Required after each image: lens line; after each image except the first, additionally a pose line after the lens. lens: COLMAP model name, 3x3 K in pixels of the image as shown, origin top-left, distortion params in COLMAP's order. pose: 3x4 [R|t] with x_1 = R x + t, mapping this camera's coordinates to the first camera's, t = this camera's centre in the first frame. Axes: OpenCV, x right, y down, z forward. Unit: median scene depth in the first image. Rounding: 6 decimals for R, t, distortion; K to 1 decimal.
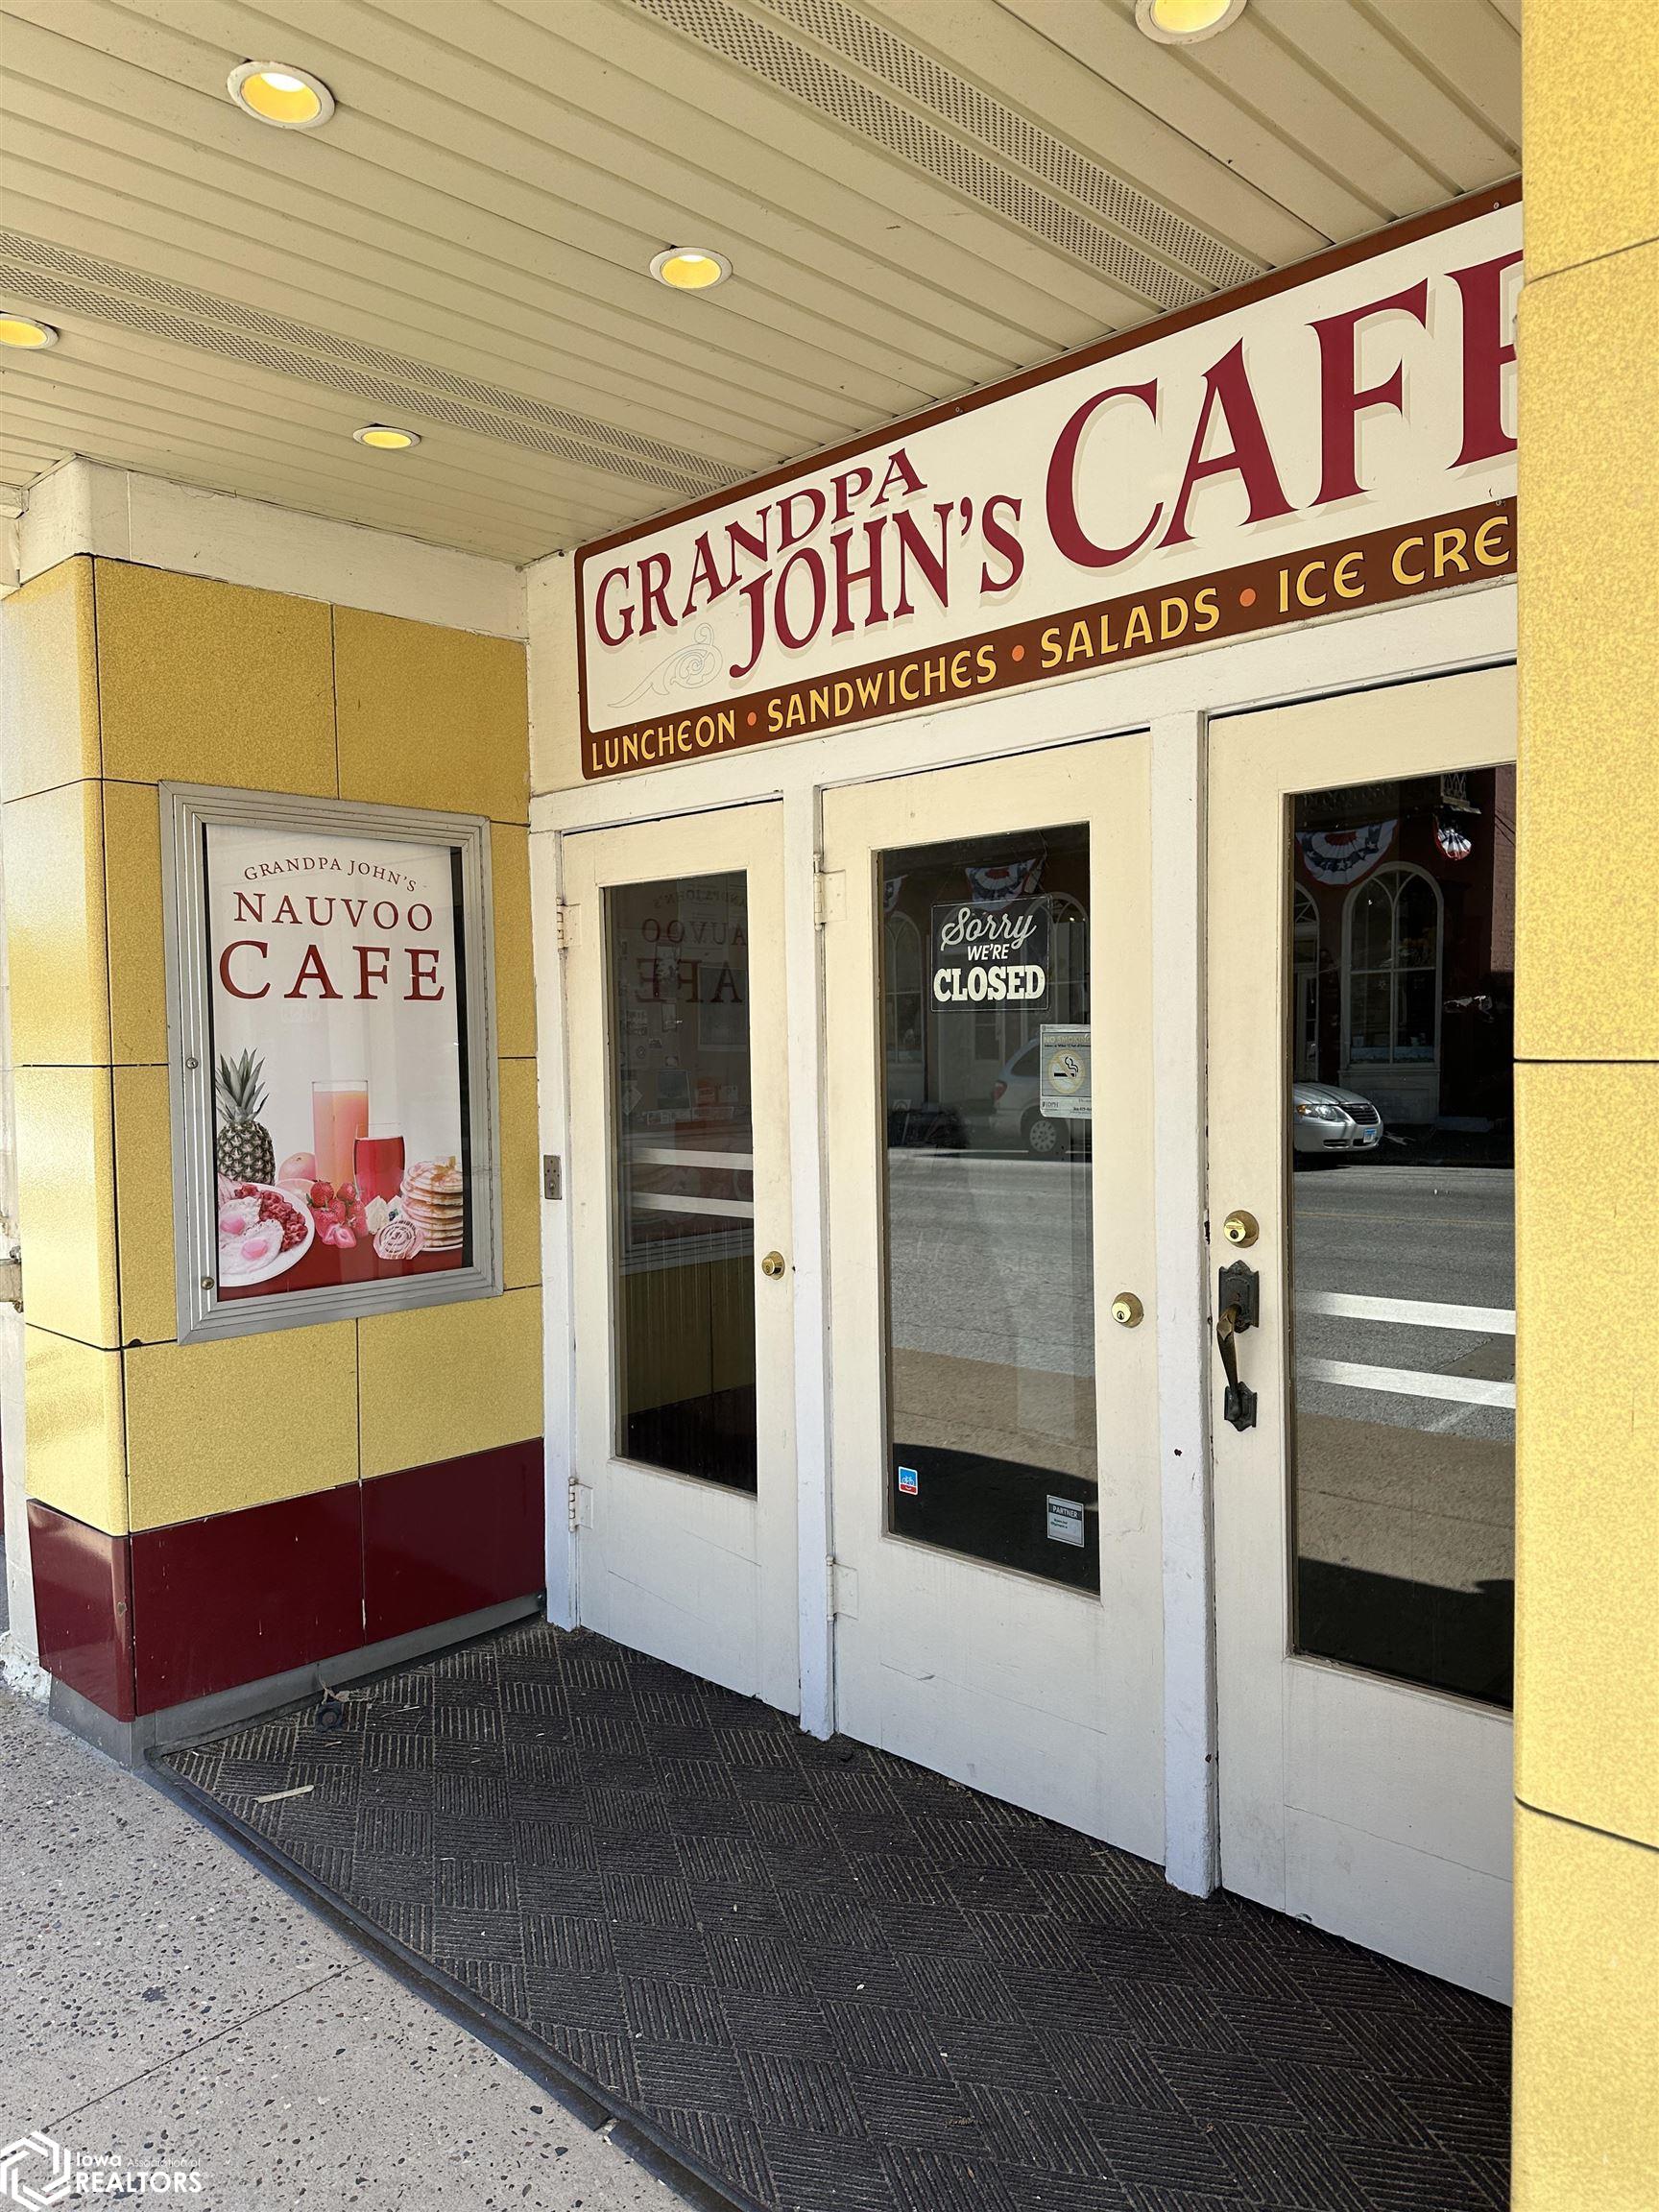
lens RADIAL K [[1574.6, 0, 774.9], [0, 1574.6, 1116.0], [0, 0, 1]] dist [0.104413, -0.079780]
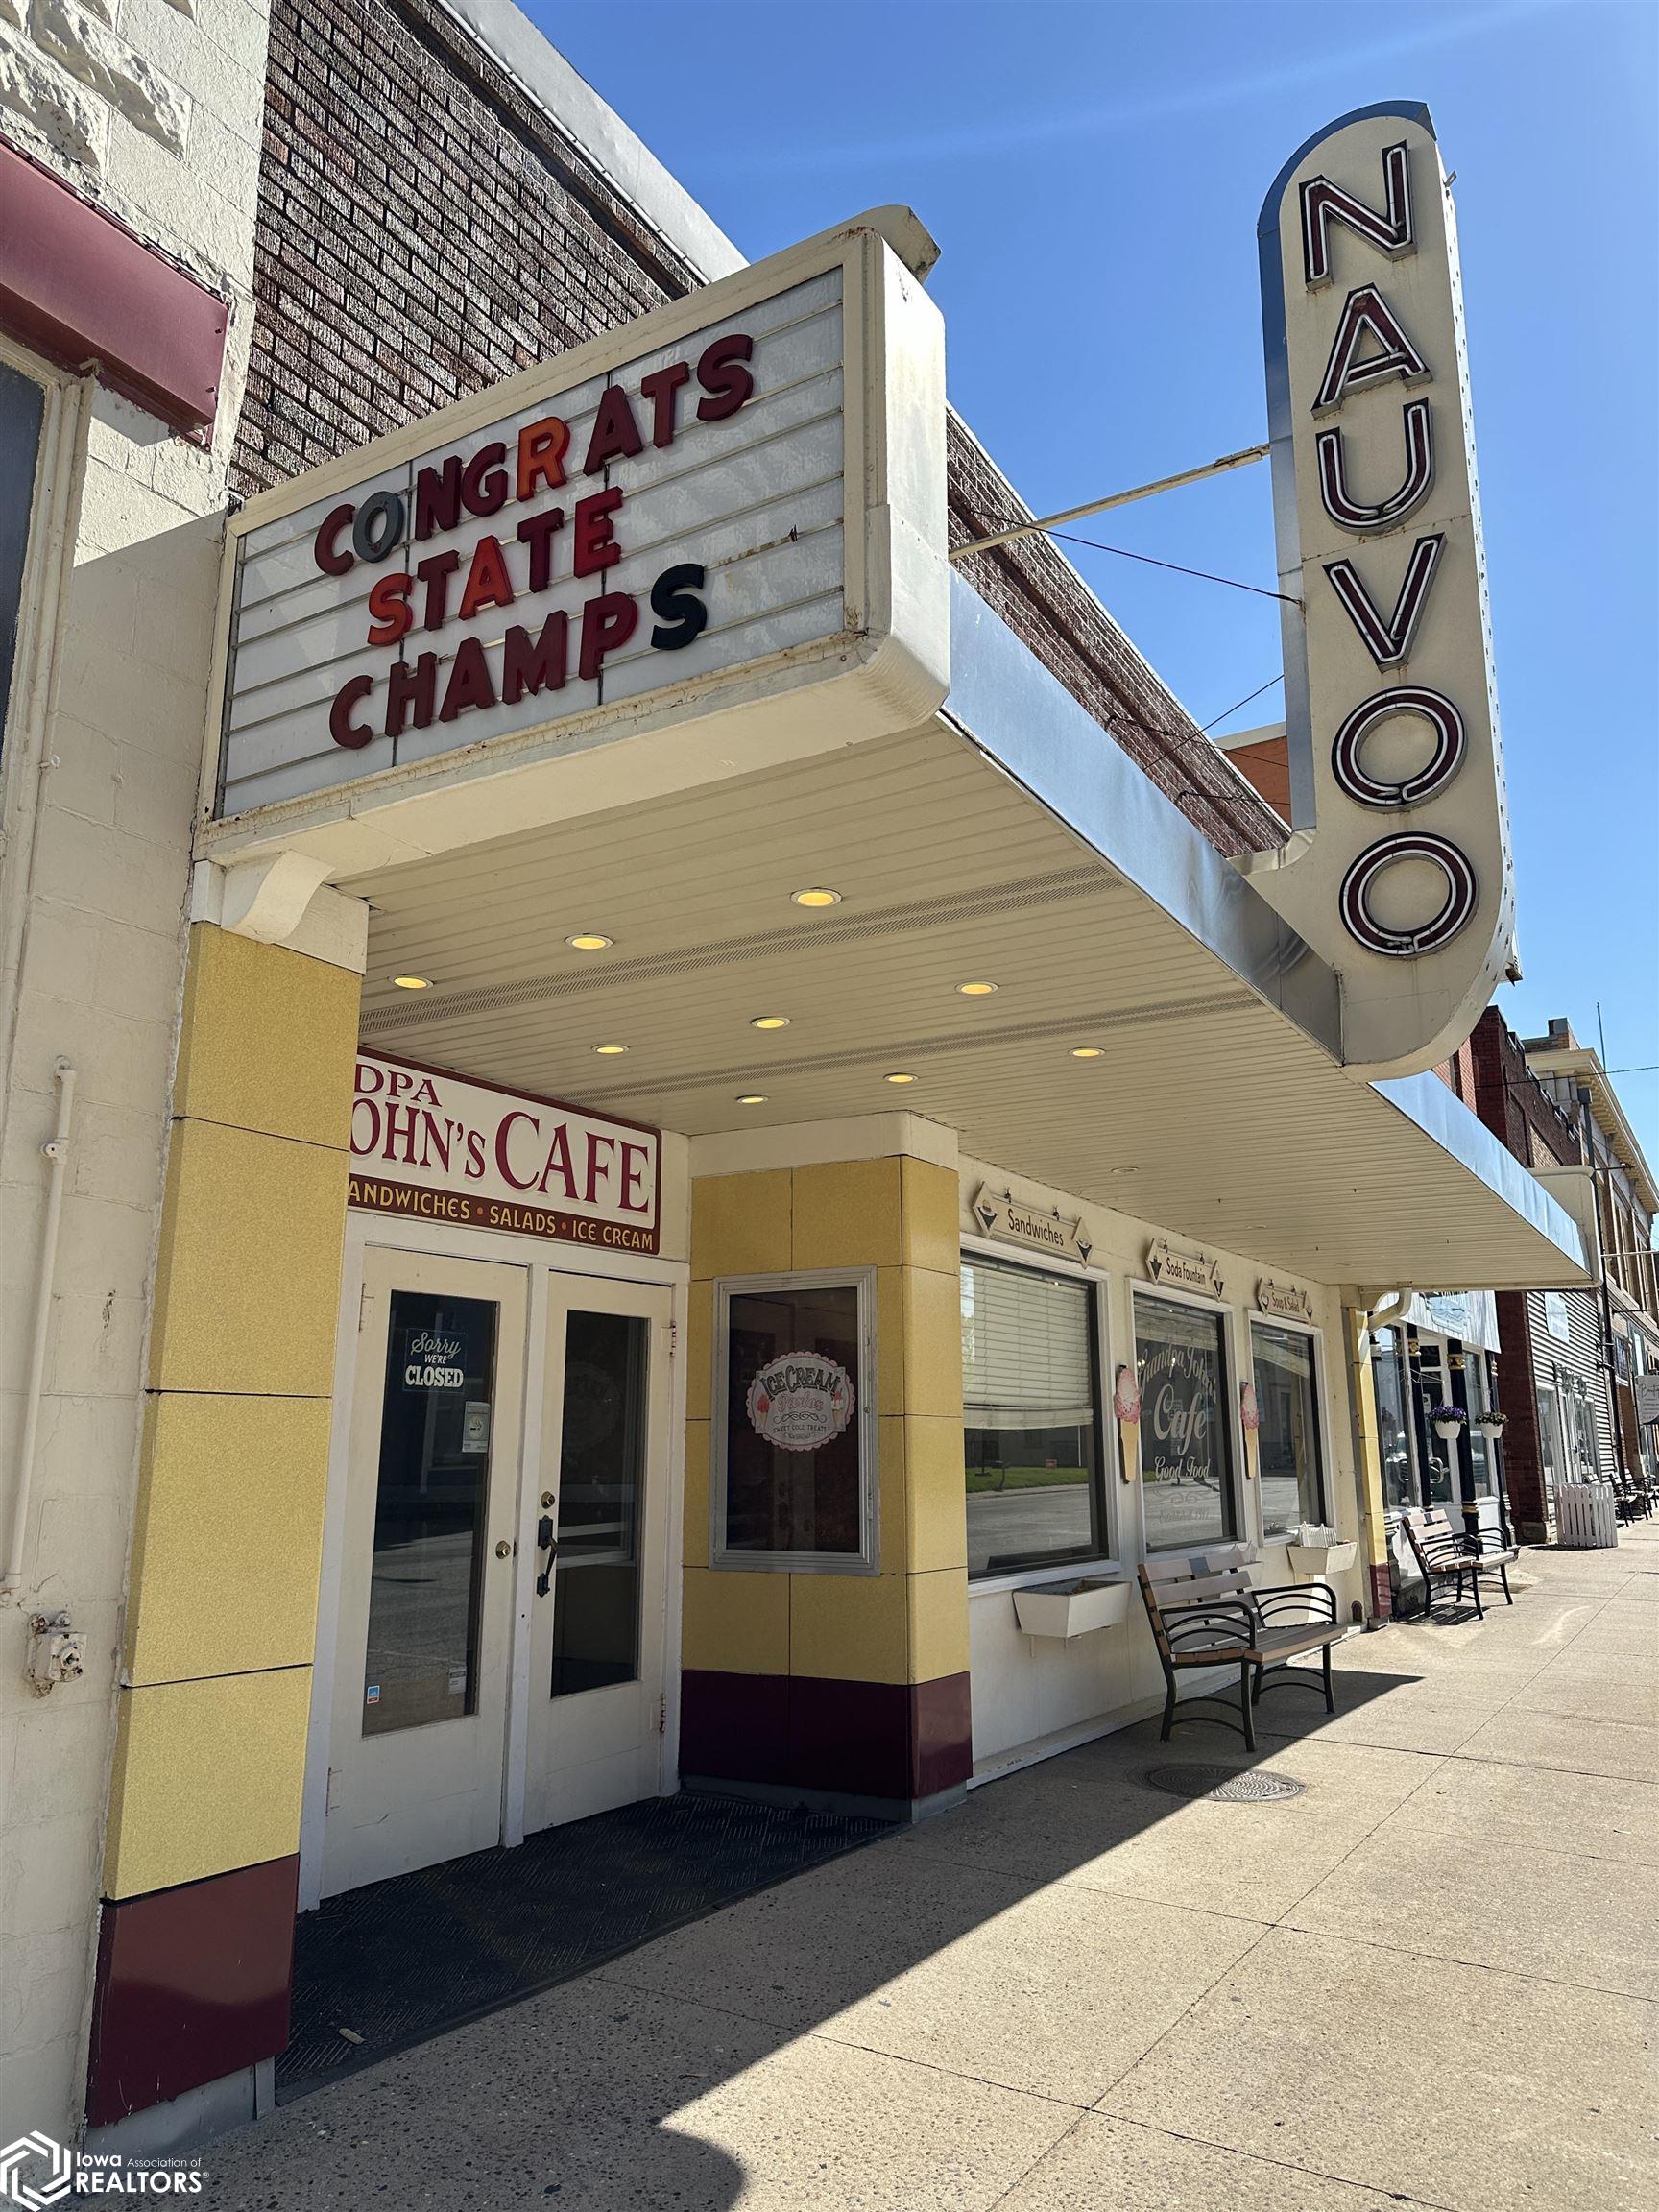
lens RADIAL K [[1574.6, 0, 844.5], [0, 1574.6, 1118.6], [0, 0, 1]] dist [0.104413, -0.079780]
pose [[-0.258380, 0.217354, 0.941274, -1.783561], [0.050760, 0.976069, -0.211455, 0.036743], [-0.964709, -0.006857, -0.263229, 1.040255]]
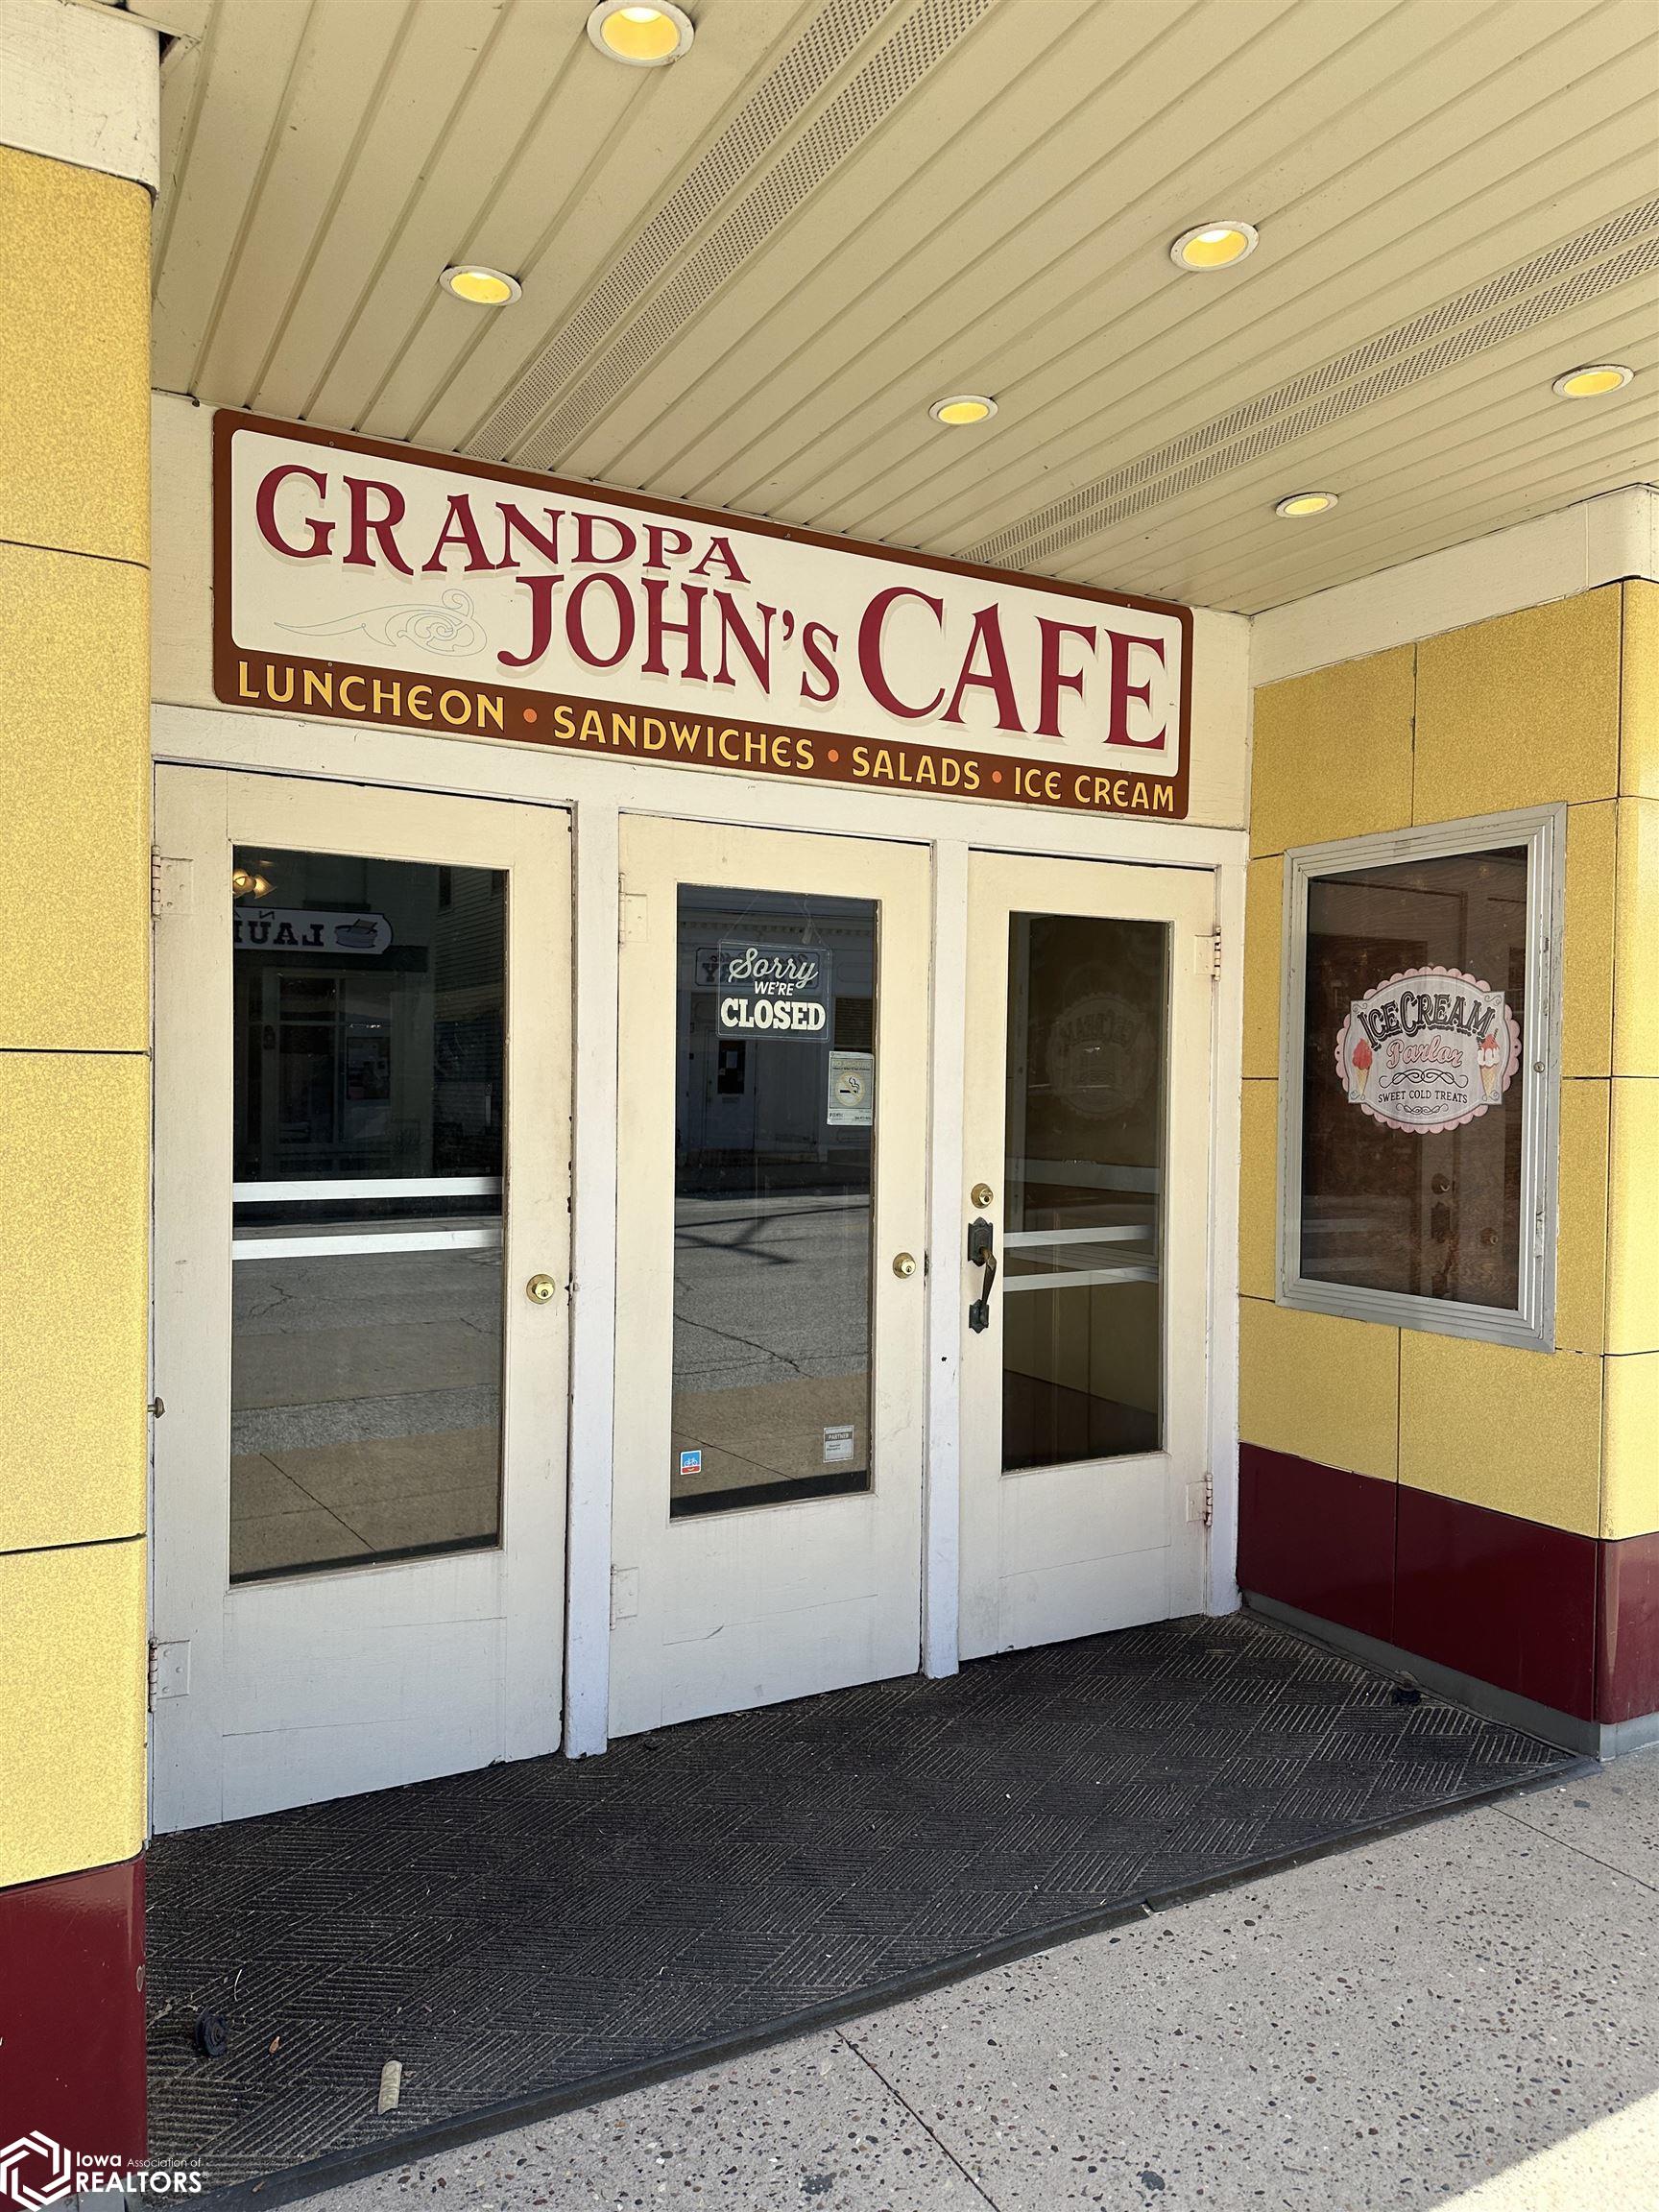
lens RADIAL K [[1574.6, 0, 838.2], [0, 1574.6, 1123.9], [0, 0, 1]] dist [0.104413, -0.079780]
pose [[0.253312, -0.009084, 0.967342, -1.016443], [0.026637, 0.999642, 0.002413, -0.002762], [-0.967018, 0.025156, 0.253463, 0.660031]]
